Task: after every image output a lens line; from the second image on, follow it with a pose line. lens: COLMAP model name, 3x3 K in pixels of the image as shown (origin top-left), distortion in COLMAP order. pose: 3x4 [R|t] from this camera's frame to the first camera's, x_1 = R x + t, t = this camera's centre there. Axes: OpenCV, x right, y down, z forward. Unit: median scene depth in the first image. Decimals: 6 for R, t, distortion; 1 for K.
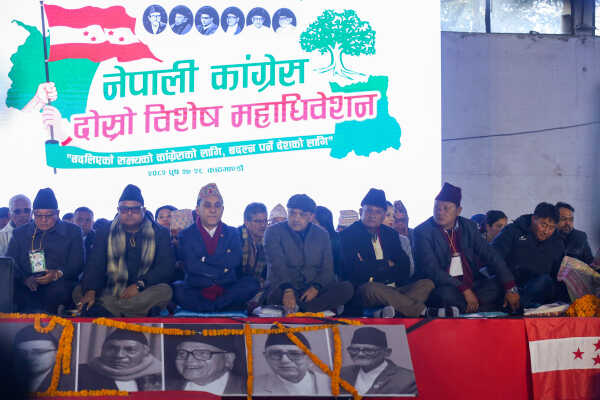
lens RADIAL K [[1537.7, 0, 300.0], [0, 1537.7, 200.0], [0, 0, 1]] dist [-0.083817, -0.485774]
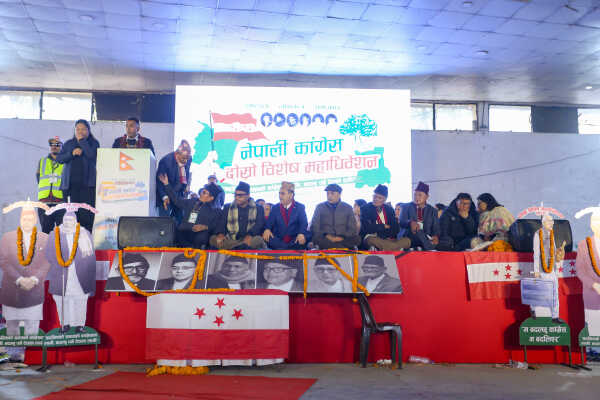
lens RADIAL K [[671.7, 0, 300.0], [0, 671.7, 200.0], [0, 0, 1]] dist [0.073369, 0.004535]
pose [[0.997606, -0.008304, -0.068651, 0.012992], [0.004228, 0.998231, -0.059309, 0.060535], [0.069022, 0.058877, 0.995876, 0.208007]]
